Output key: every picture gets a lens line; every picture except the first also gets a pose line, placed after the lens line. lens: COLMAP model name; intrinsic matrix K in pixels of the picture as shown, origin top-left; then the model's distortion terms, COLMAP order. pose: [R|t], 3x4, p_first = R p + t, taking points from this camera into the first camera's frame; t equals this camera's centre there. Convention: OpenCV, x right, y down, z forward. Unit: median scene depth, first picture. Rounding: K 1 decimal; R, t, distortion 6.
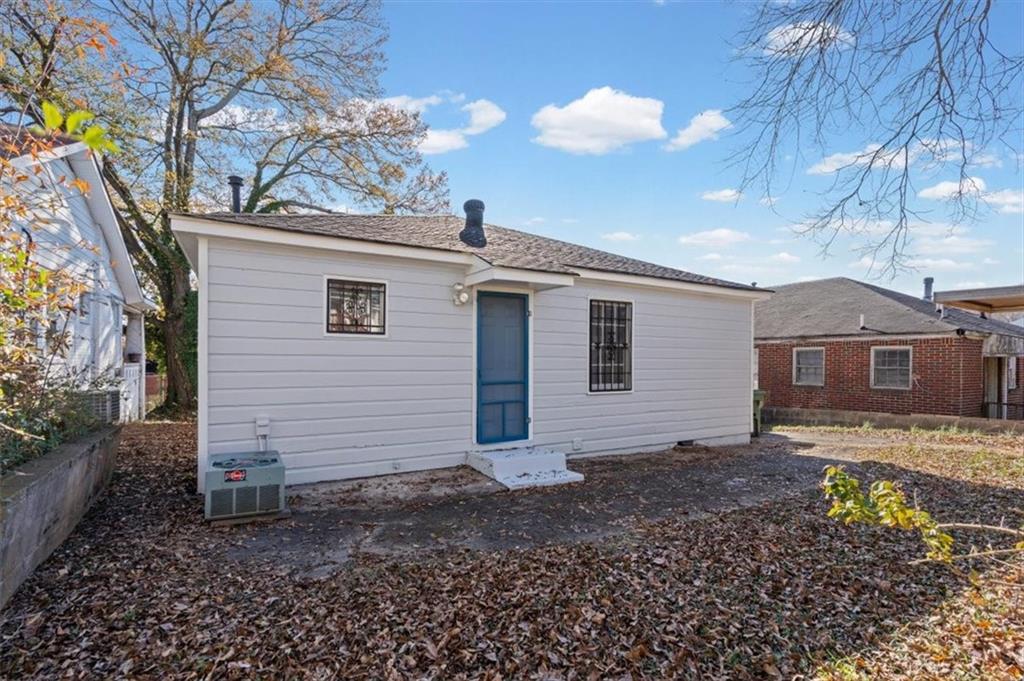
lens RADIAL K [[463.0, 0, 513.7], [0, 463.0, 357.4], [0, 0, 1]] dist [-0.010482, 0.000112]
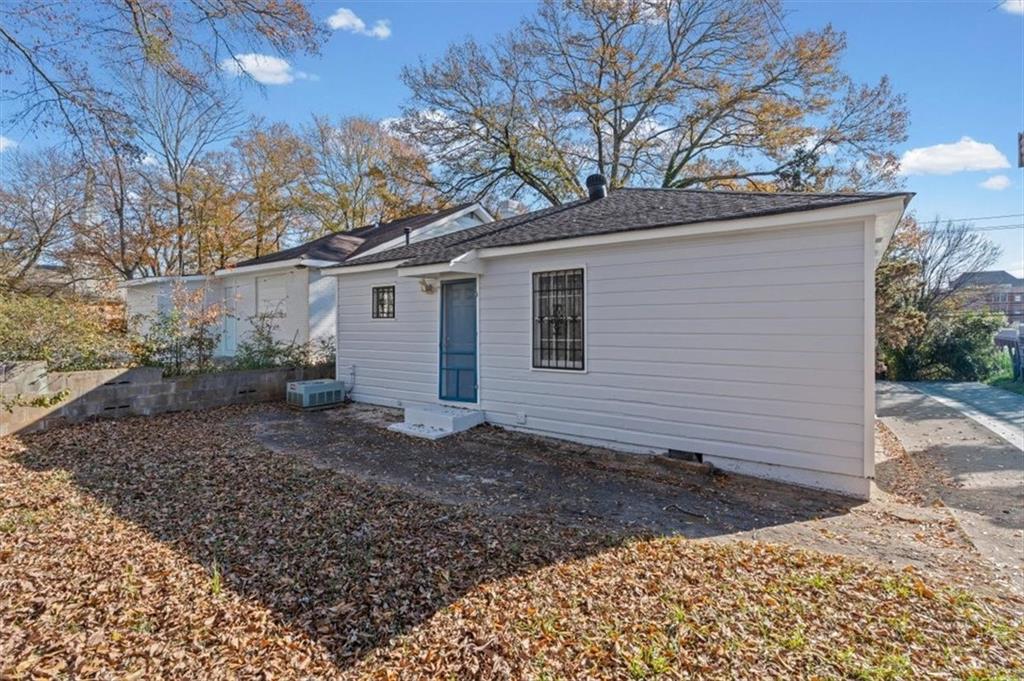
lens RADIAL K [[462.5, 0, 532.1], [0, 462.5, 318.7], [0, 0, 1]] dist [-0.001445, 0.000049]
pose [[0.446456, -0.016873, -0.894646, 1.138914], [0.013686, 0.999834, -0.012027, -0.018330], [0.894701, -0.006874, 0.446613, 0.617172]]
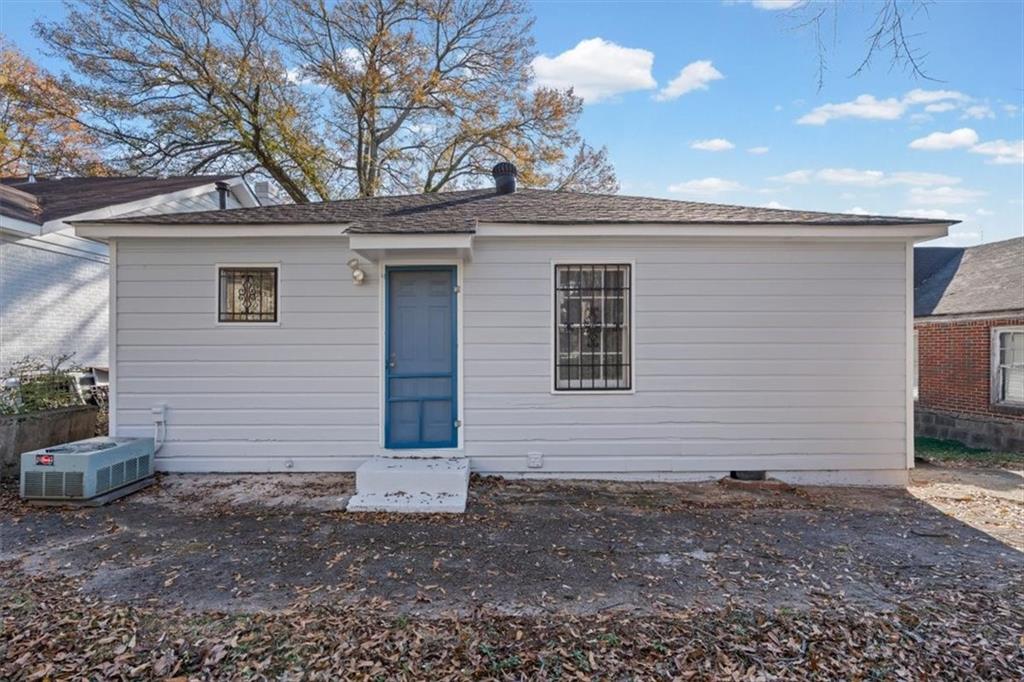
lens RADIAL K [[469.7, 0, 510.2], [0, 469.7, 343.5], [0, 0, 1]] dist [-0.006467, 0.000765]
pose [[0.875945, -0.013167, -0.482232, 0.506555], [0.010817, 0.999912, -0.007652, 0.005500], [0.482290, 0.001487, 0.876010, 0.342626]]
